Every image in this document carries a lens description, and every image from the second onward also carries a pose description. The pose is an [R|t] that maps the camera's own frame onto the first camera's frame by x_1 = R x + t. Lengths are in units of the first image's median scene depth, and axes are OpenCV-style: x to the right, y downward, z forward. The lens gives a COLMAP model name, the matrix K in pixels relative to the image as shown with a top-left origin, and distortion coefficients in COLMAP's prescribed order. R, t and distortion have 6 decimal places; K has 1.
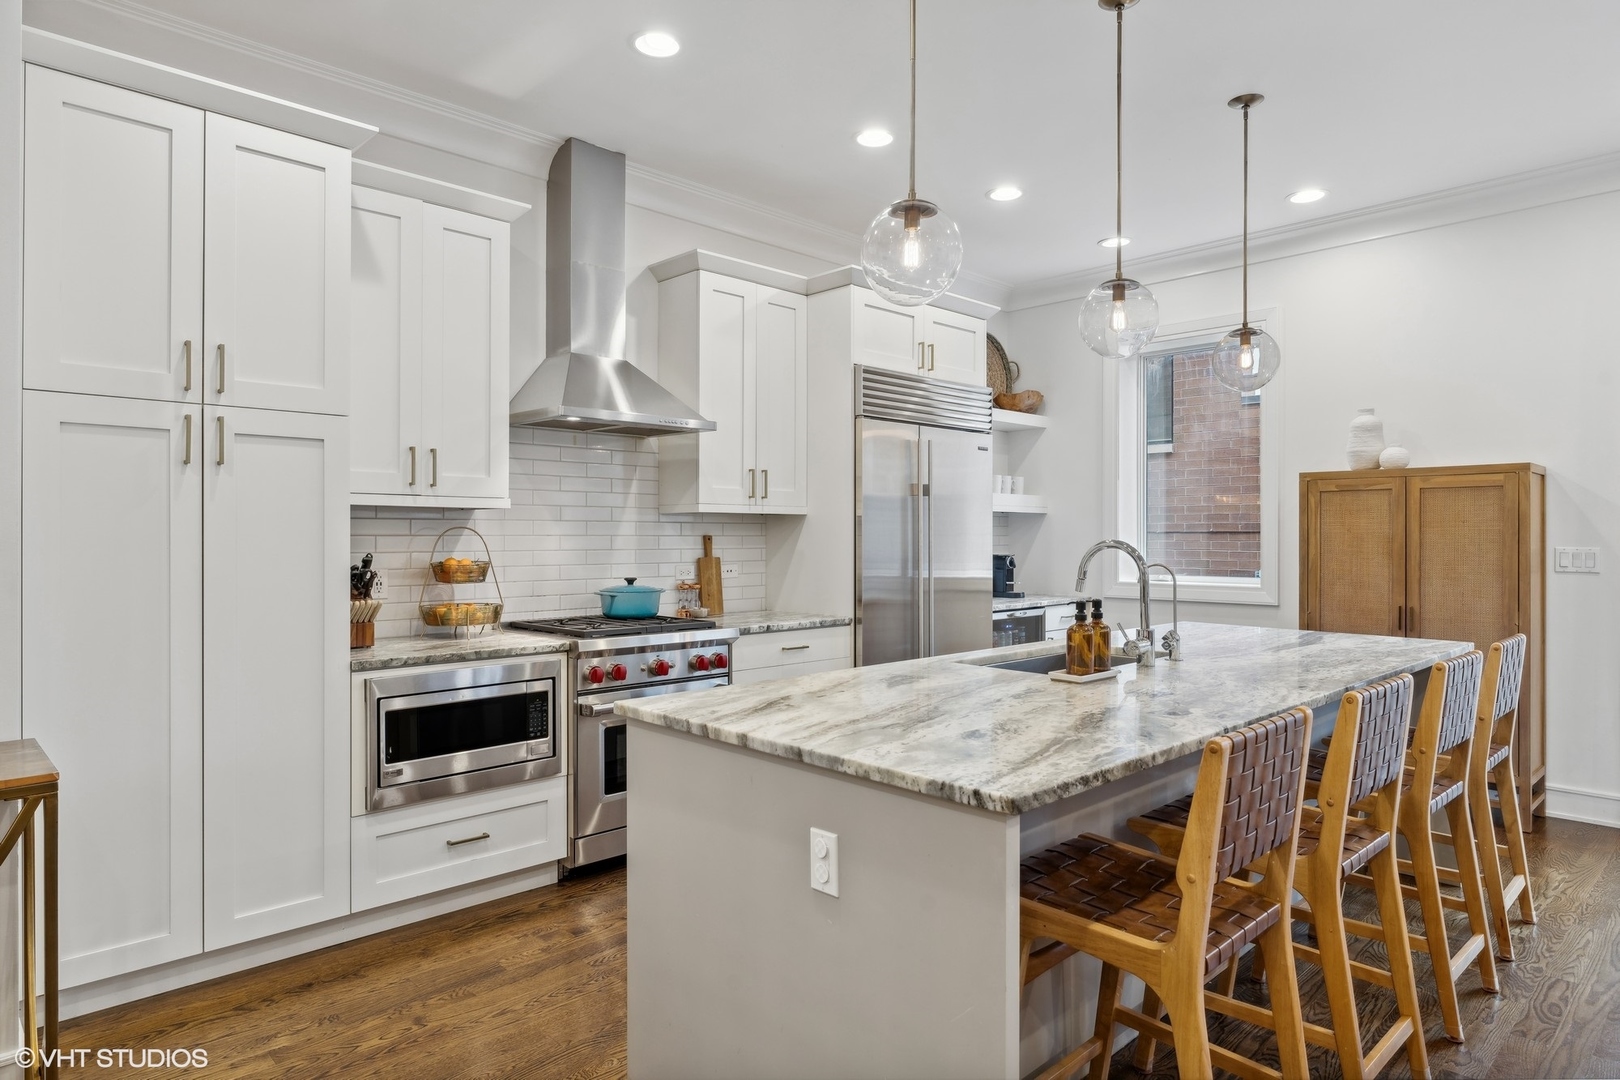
lens RADIAL K [[949.7, 0, 808.2], [0, 949.7, 532.6], [0, 0, 1]] dist [0.002356, 0.000535]
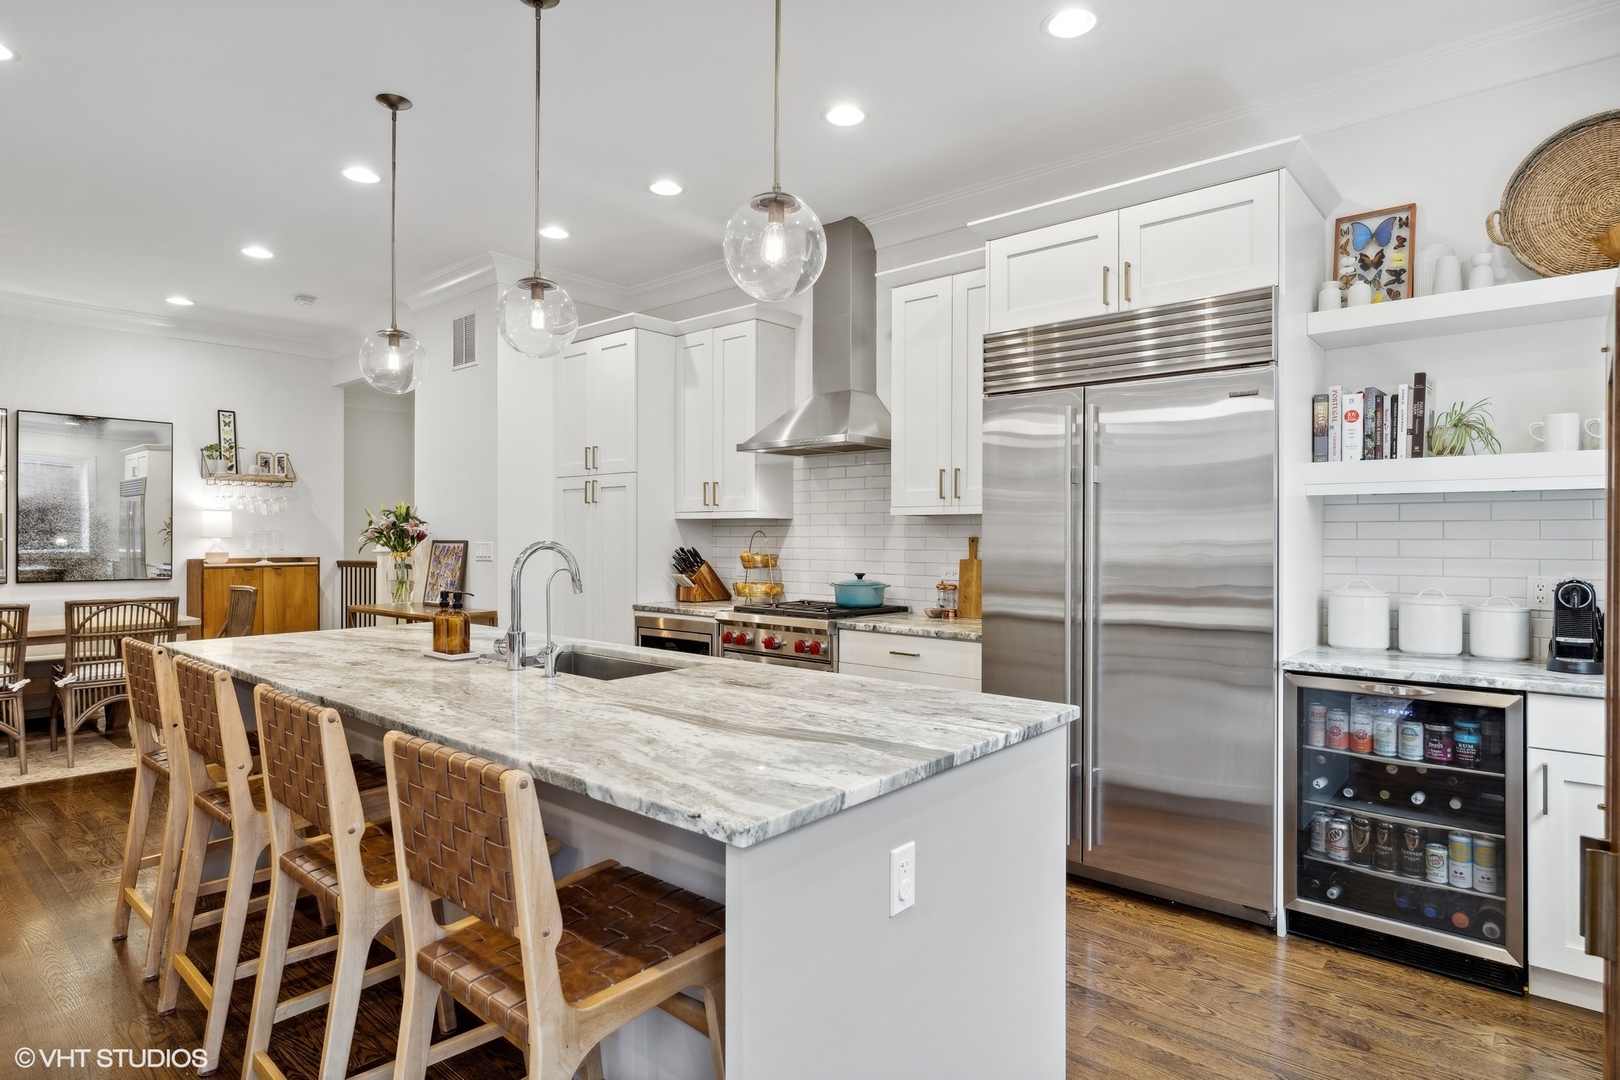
lens RADIAL K [[860.8, 0, 817.4], [0, 860.8, 546.5], [0, 0, 1]] dist [-0.018699, 0.001338]
pose [[0.096300, 0.011858, -0.995282, 0.923590], [0.000209, 0.999929, 0.011934, 0.002144], [0.995352, -0.001357, 0.096291, 0.905609]]
